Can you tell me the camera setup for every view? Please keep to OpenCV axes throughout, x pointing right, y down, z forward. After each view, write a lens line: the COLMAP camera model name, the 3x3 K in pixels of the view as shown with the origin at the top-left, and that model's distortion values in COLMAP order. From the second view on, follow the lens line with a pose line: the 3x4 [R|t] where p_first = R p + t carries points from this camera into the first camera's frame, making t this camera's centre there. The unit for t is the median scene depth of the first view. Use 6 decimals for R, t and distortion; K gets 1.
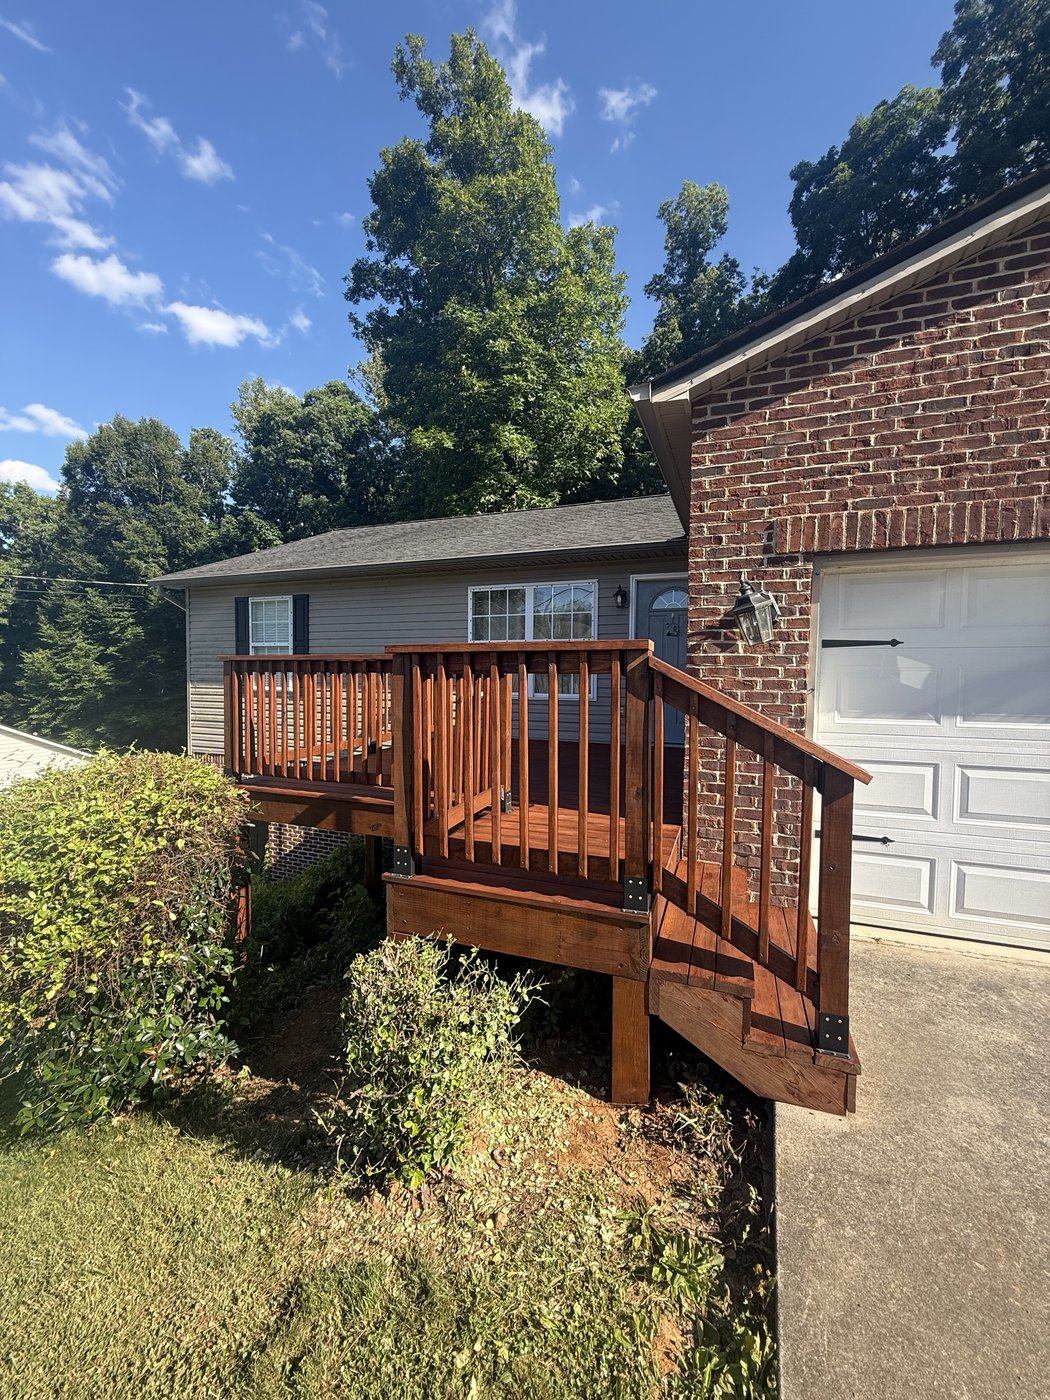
lens RADIAL K [[556.9, 0, 521.3], [0, 556.9, 698.8], [0, 0, 1]] dist [-0.001581, 0.000628]
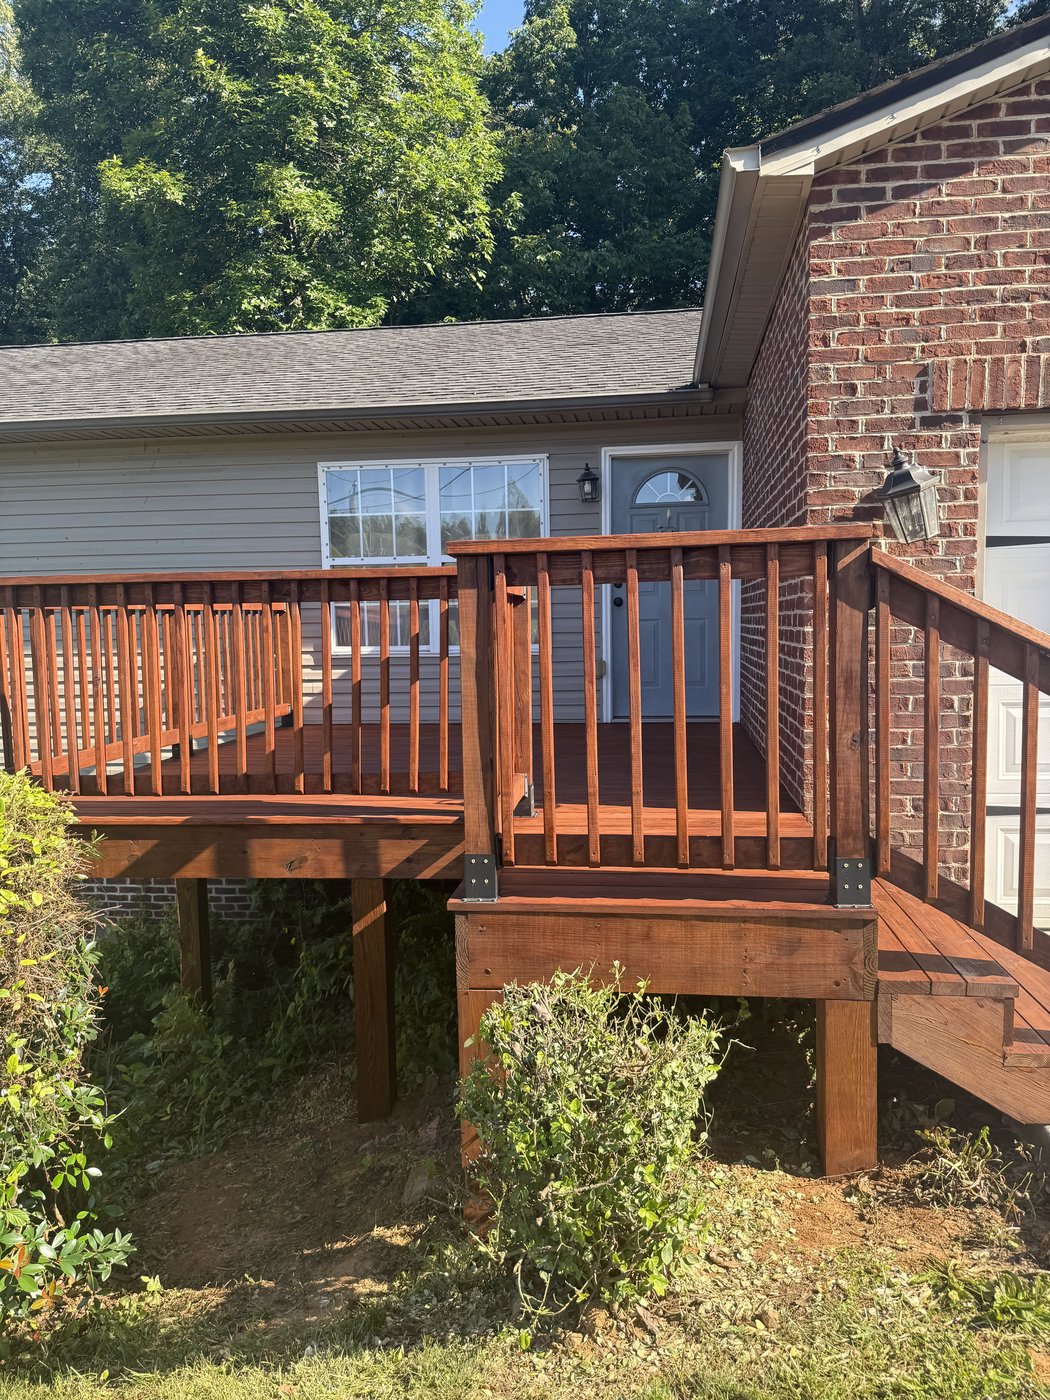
lens RADIAL K [[987.5, 0, 528.2], [0, 987.5, 701.4], [0, 0, 1]] dist [0.026492, -0.033619]
pose [[0.969706, -0.044799, 0.240130, -0.332275], [0.037698, 0.998708, 0.034084, 0.039343], [-0.241347, -0.023999, 0.970142, -0.088630]]
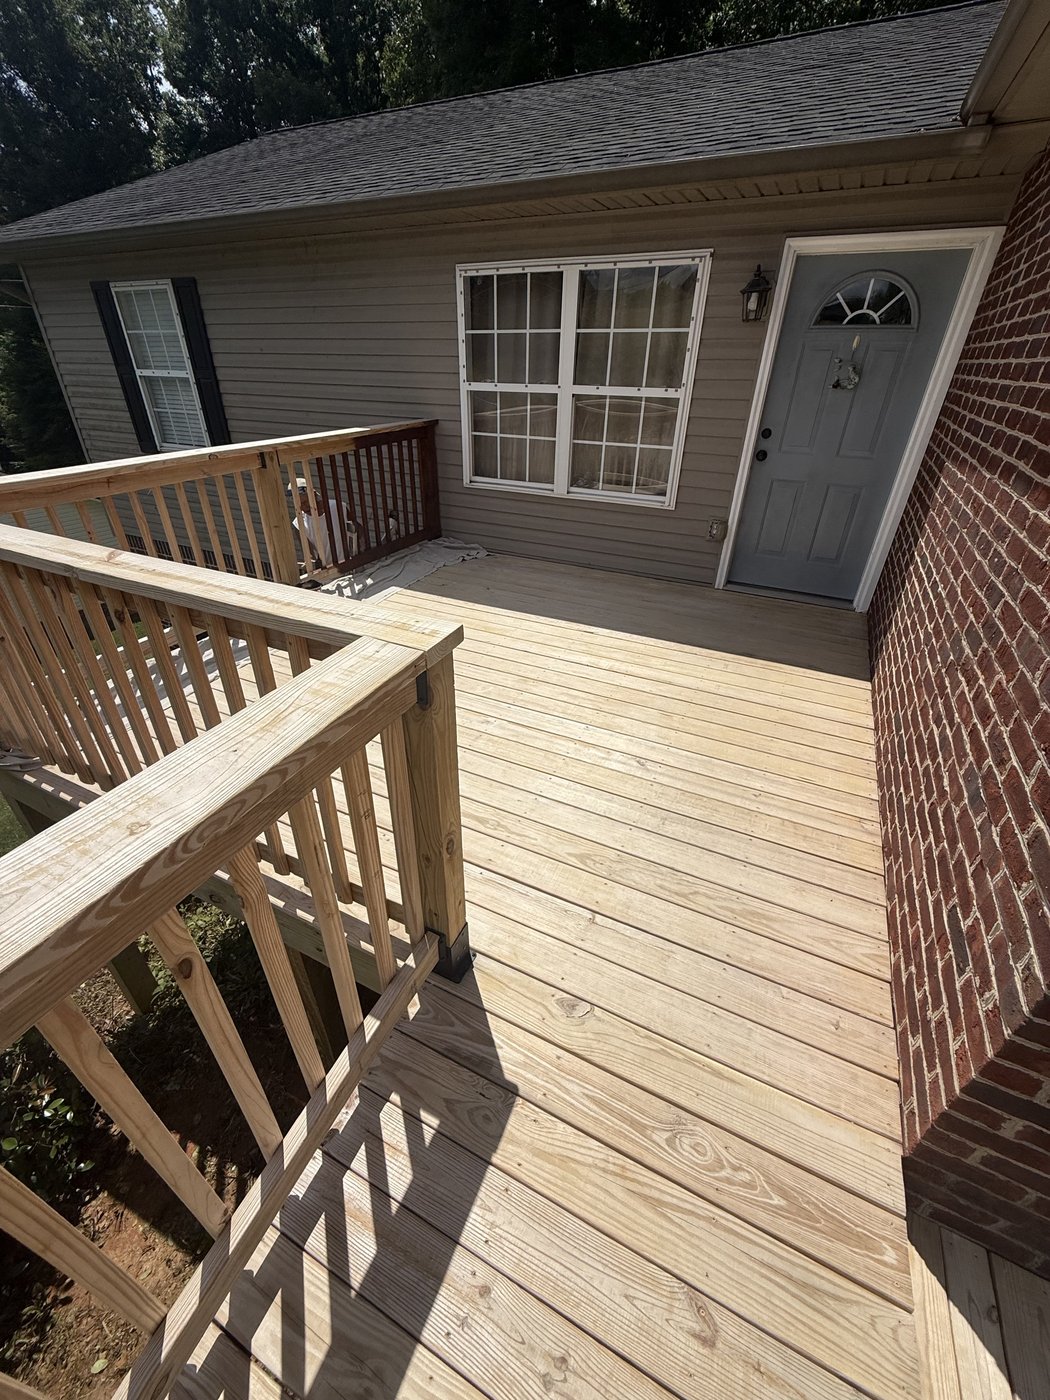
lens RADIAL K [[556.9, 0, 522.2], [0, 556.9, 699.6], [0, 0, 1]] dist [-0.001581, 0.000628]
pose [[0.996867, 0.046997, -0.063624, 0.047450], [-0.011180, 0.879993, 0.474855, -0.214051], [0.078305, -0.472656, 0.877761, 0.827522]]
